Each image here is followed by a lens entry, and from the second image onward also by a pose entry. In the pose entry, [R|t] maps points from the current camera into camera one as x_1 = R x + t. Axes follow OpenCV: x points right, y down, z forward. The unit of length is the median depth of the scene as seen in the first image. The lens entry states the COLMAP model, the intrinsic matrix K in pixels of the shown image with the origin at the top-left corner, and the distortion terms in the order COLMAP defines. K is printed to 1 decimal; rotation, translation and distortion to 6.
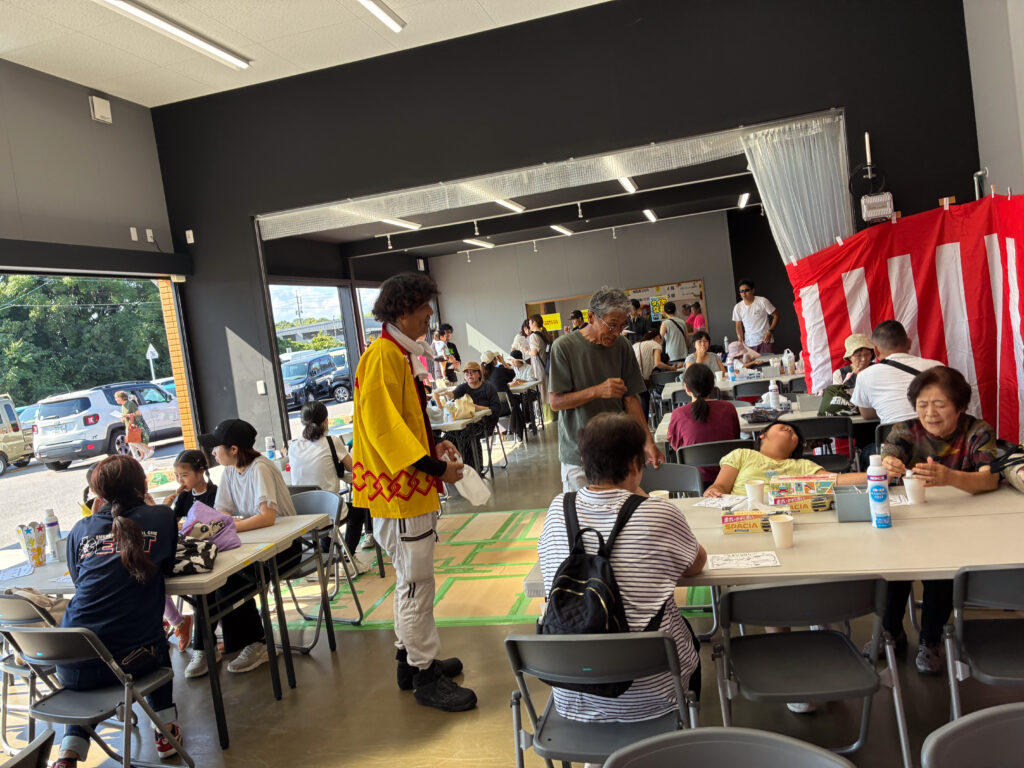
lens RADIAL K [[785.3, 0, 509.7], [0, 785.3, 382.0], [0, 0, 1]] dist [0.009280, 0.000358]
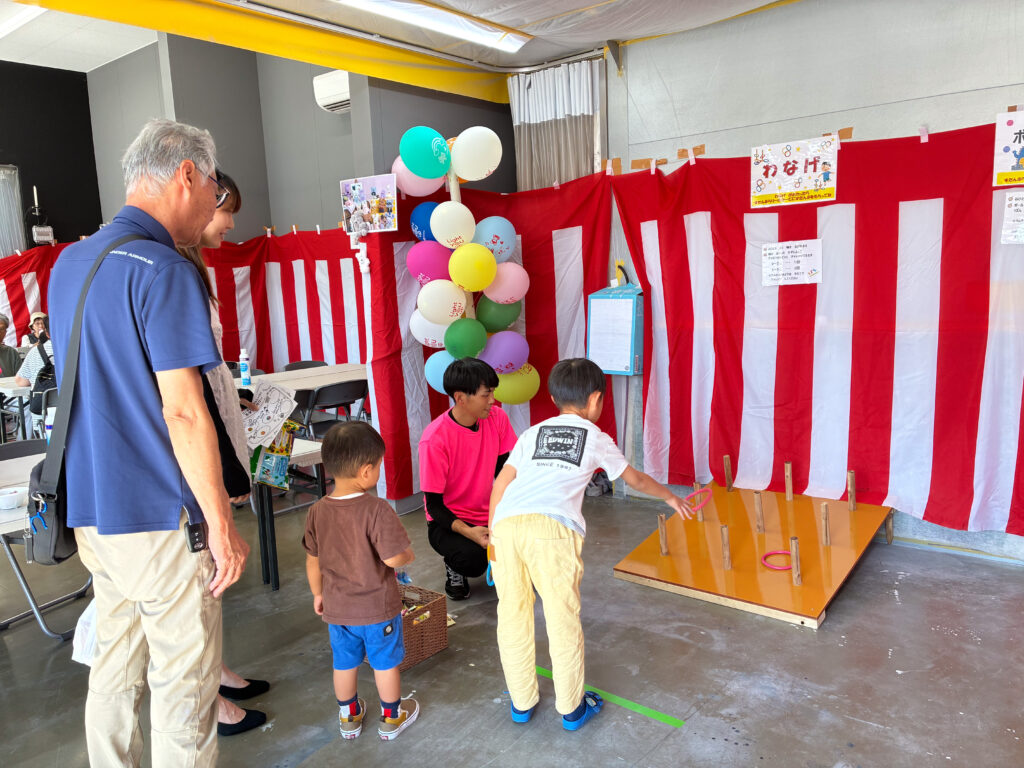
lens RADIAL K [[785.3, 0, 509.7], [0, 785.3, 382.0], [0, 0, 1]] dist [0.009280, 0.000358]
pose [[0.418845, -0.014259, 0.907946, -0.566850], [0.050206, 0.998711, -0.007477, 0.128026], [-0.906669, 0.048716, 0.419021, -0.481710]]
